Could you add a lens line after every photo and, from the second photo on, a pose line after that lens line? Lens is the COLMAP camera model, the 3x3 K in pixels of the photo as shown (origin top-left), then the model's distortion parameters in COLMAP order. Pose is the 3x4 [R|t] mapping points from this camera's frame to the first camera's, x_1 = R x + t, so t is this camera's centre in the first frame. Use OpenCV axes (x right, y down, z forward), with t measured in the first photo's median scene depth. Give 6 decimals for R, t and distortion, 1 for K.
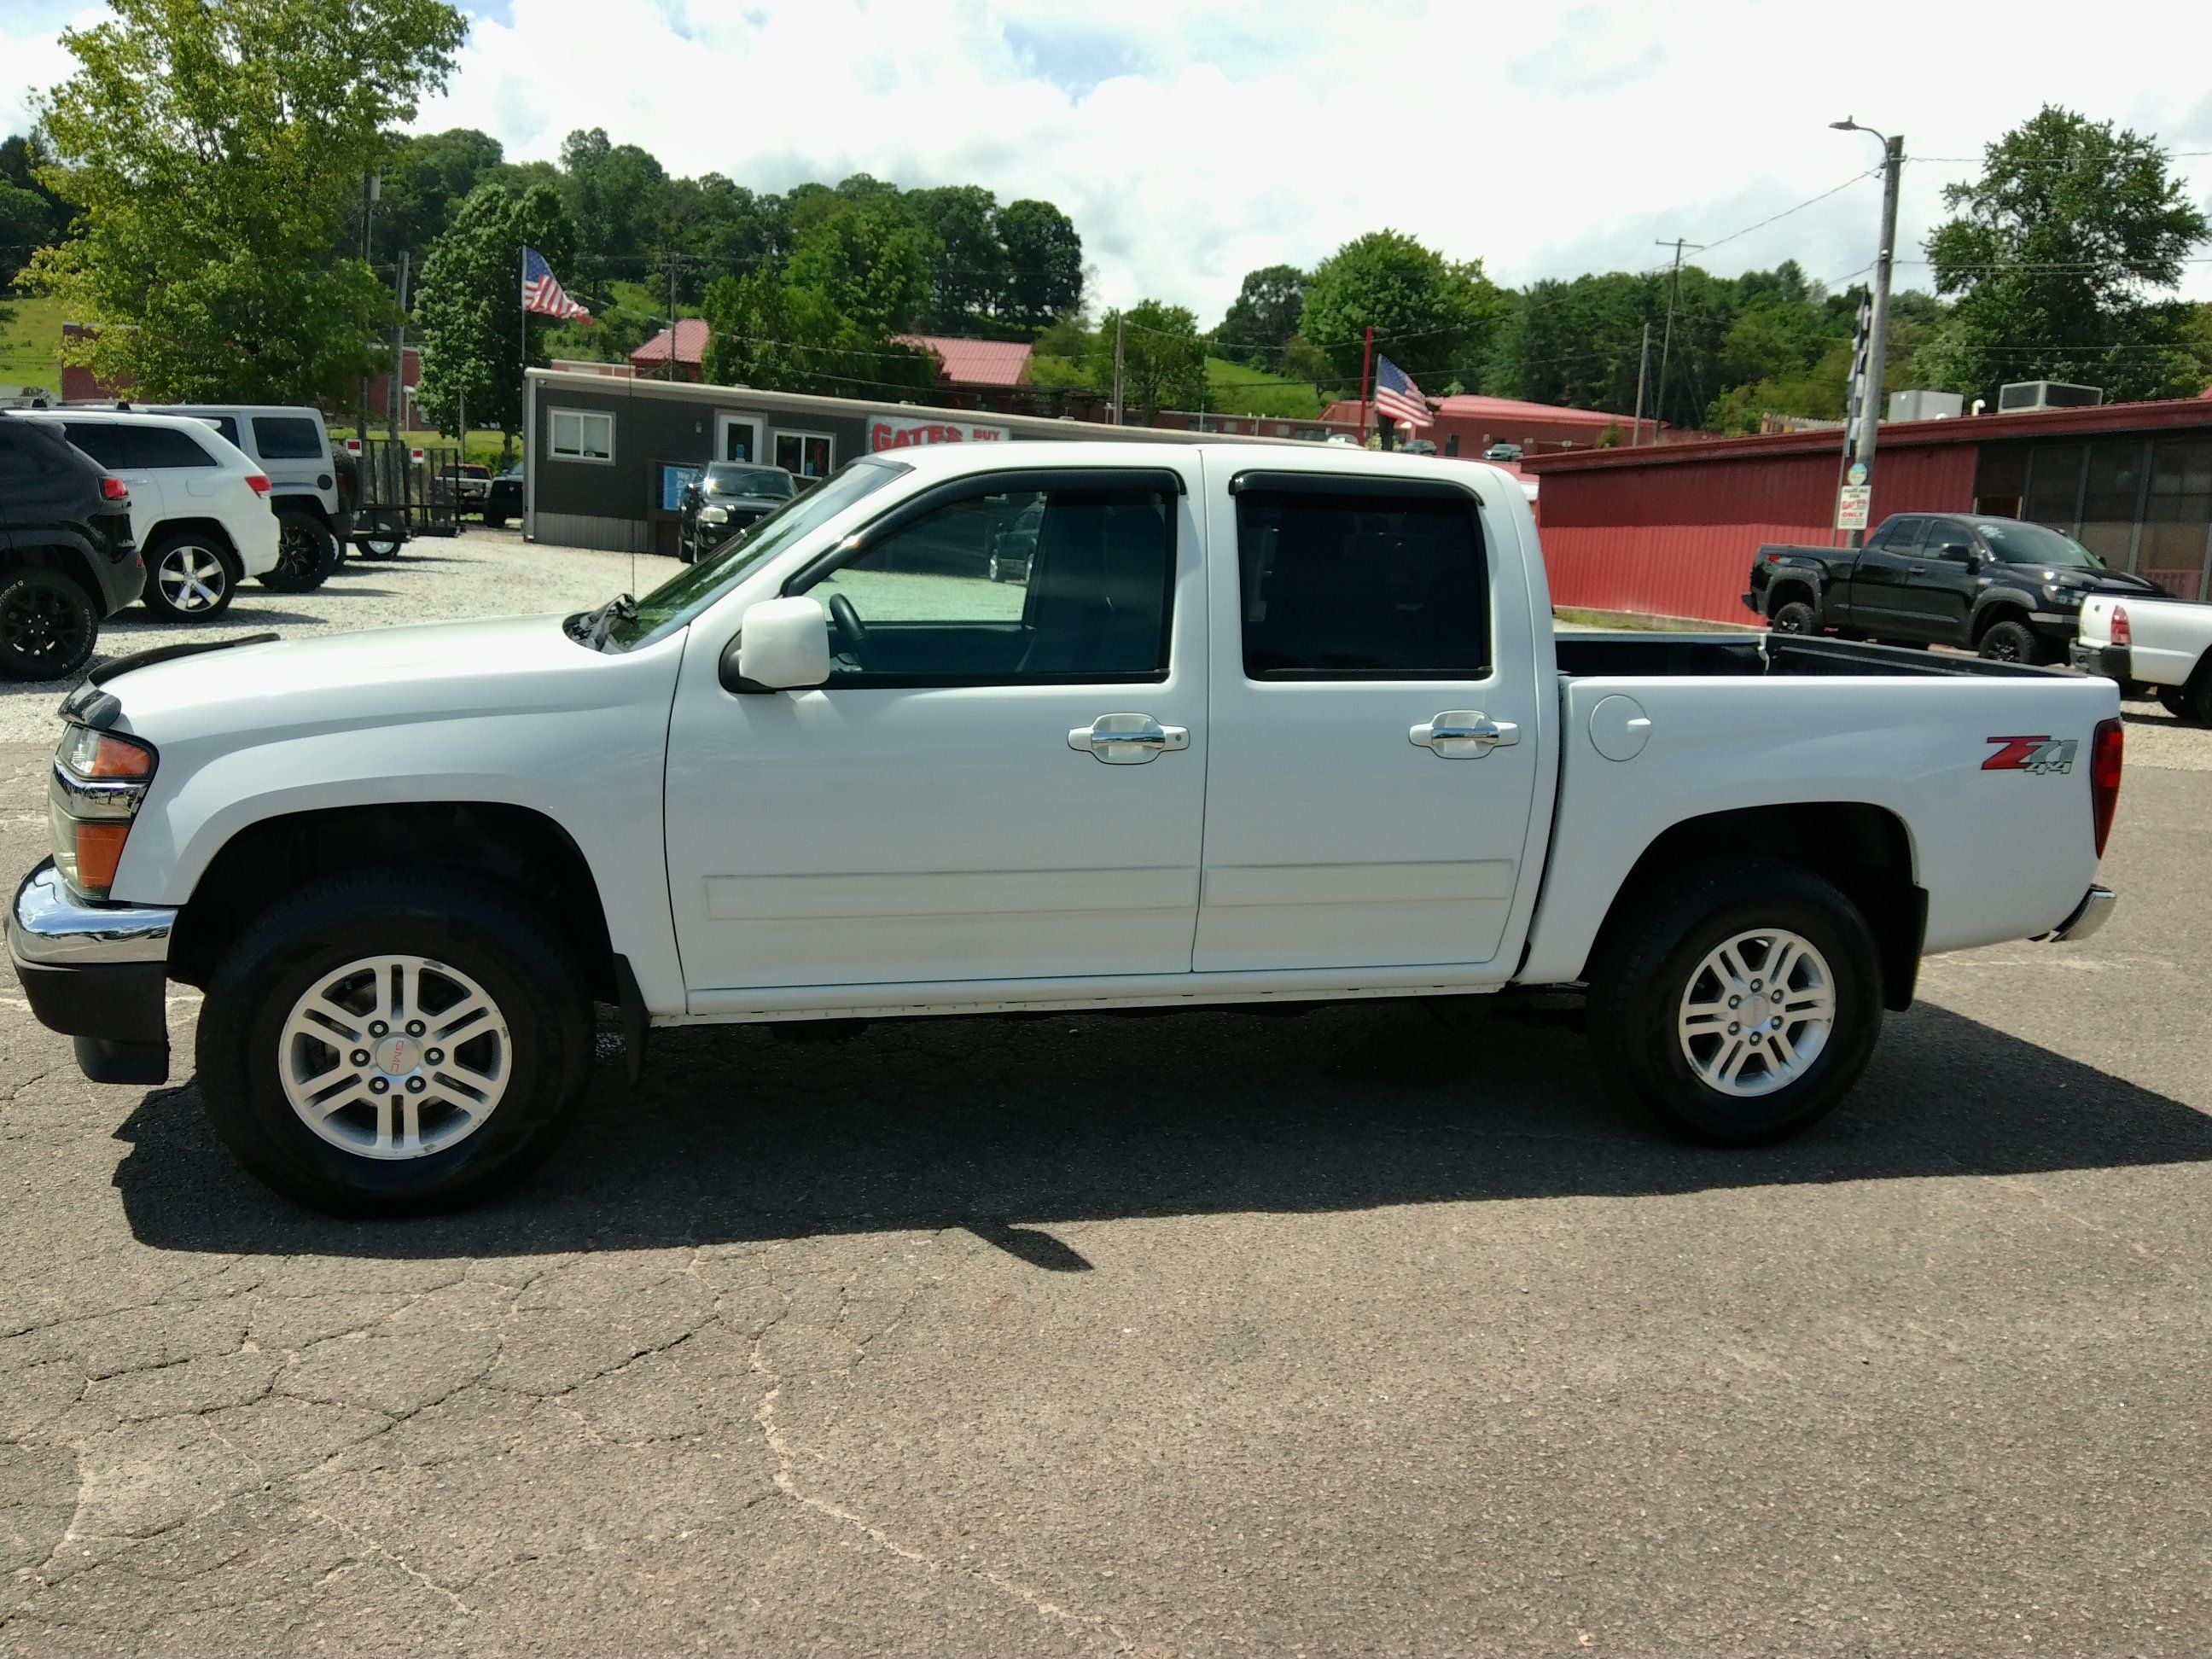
lens RADIAL K [[1708.1, 0, 1108.8], [0, 1708.1, 884.4], [0, 0, 1]] dist [0.090404, -0.146602]
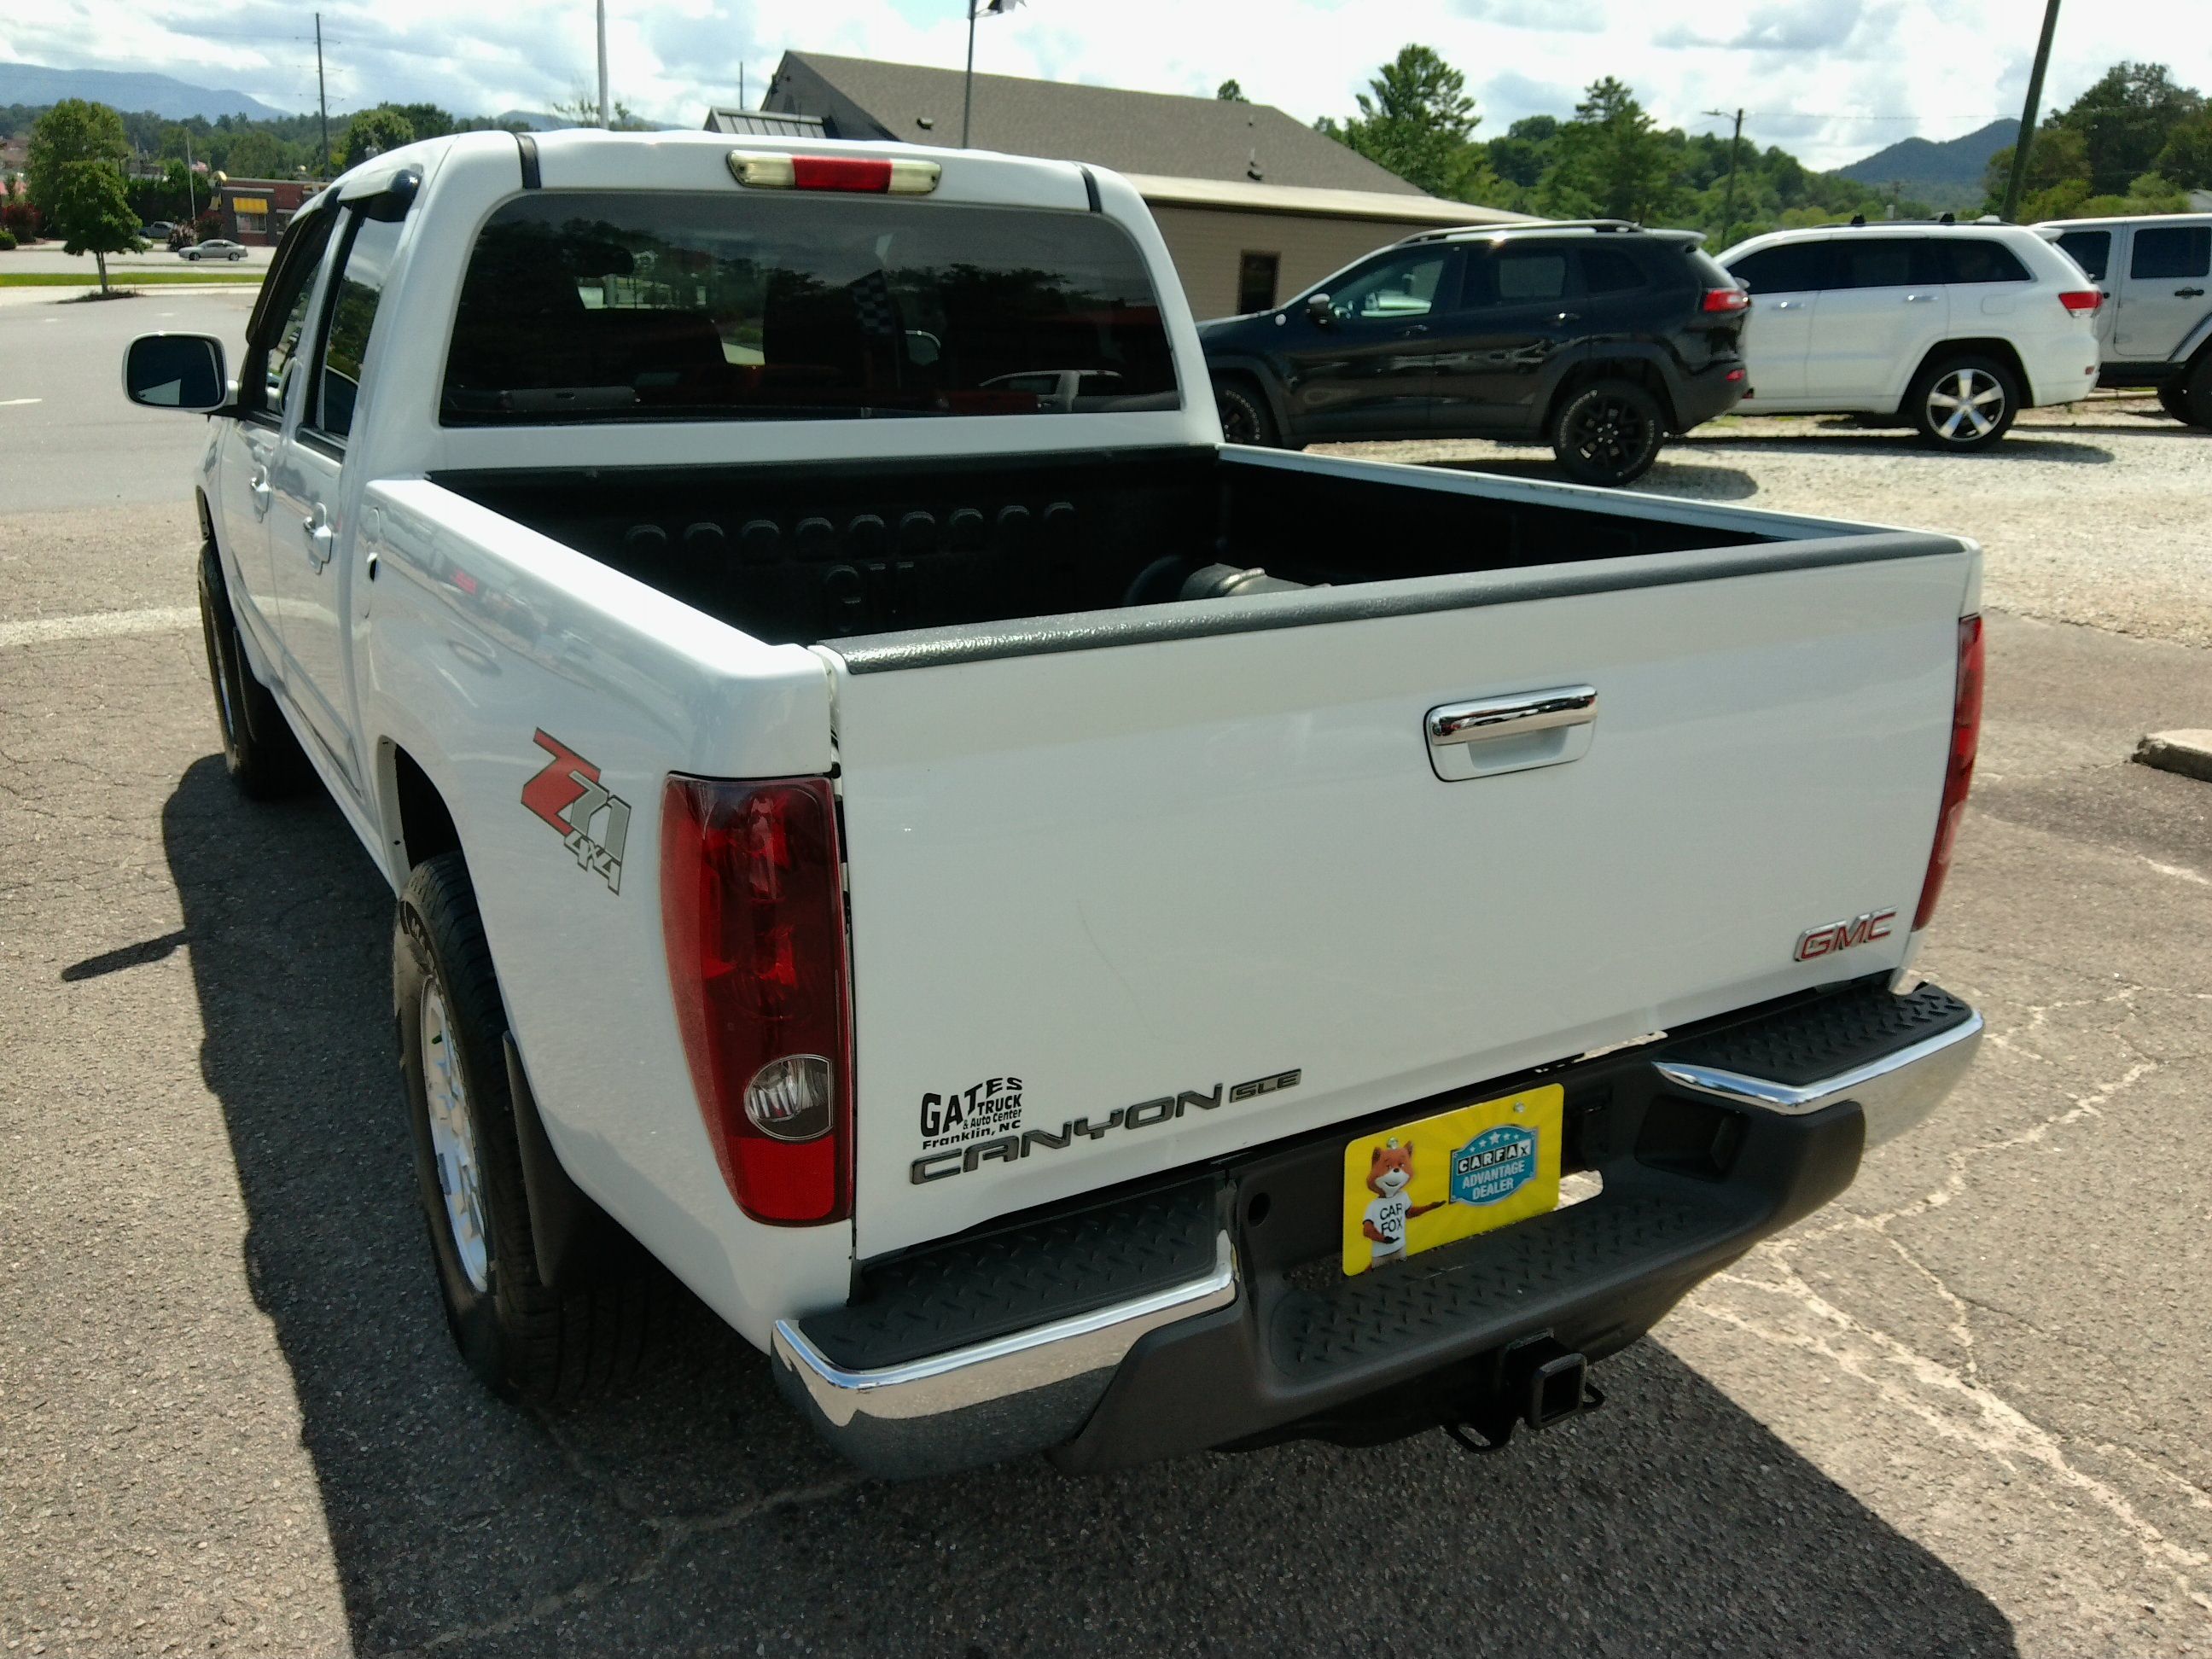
lens RADIAL K [[1726.1, 0, 1115.5], [0, 1726.1, 861.3], [0, 0, 1]] dist [0.047368, -0.079666]
pose [[0.284294, 0.269453, -0.920094, 0.899968], [-0.206231, 0.954414, 0.215782, -0.164777], [0.936294, 0.128407, 0.326904, 0.988921]]
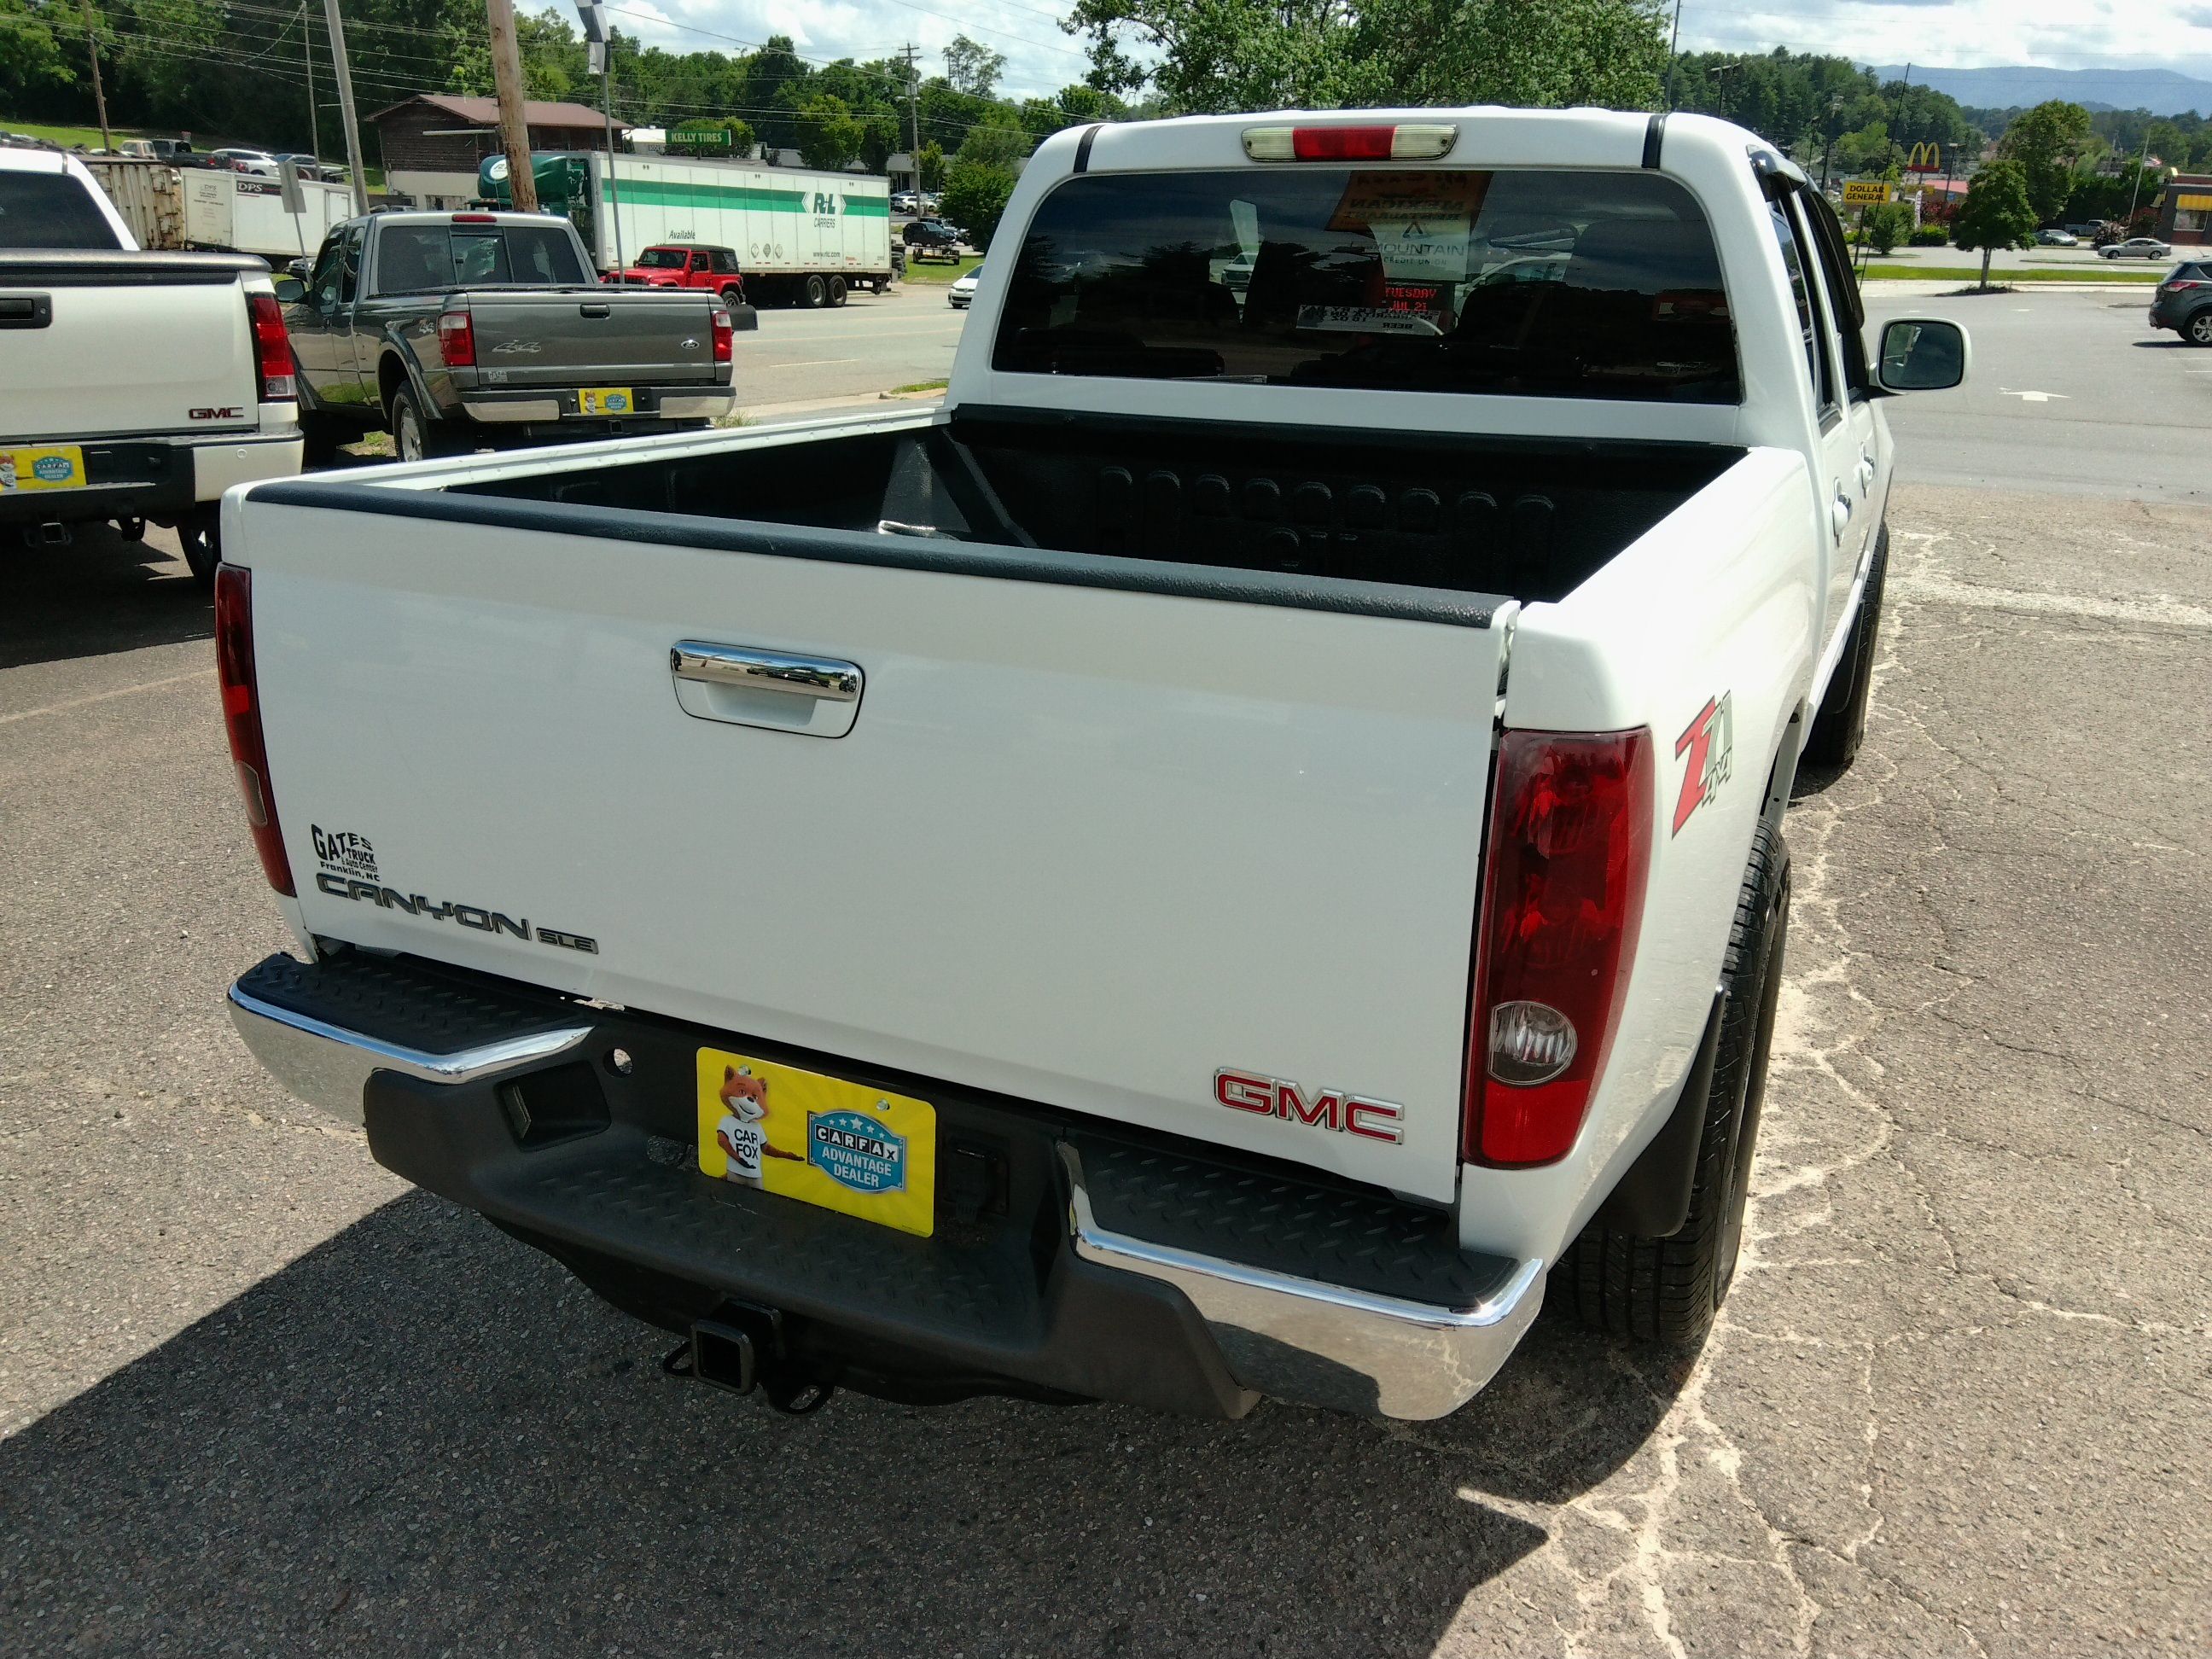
lens RADIAL K [[1726.1, 0, 1115.5], [0, 1726.1, 861.3], [0, 0, 1]] dist [0.047368, -0.079666]
pose [[-0.634755, 0.209900, -0.743659, 0.805097], [-0.202350, 0.883662, 0.422134, -0.268699], [0.745749, 0.418431, -0.518435, 1.461368]]
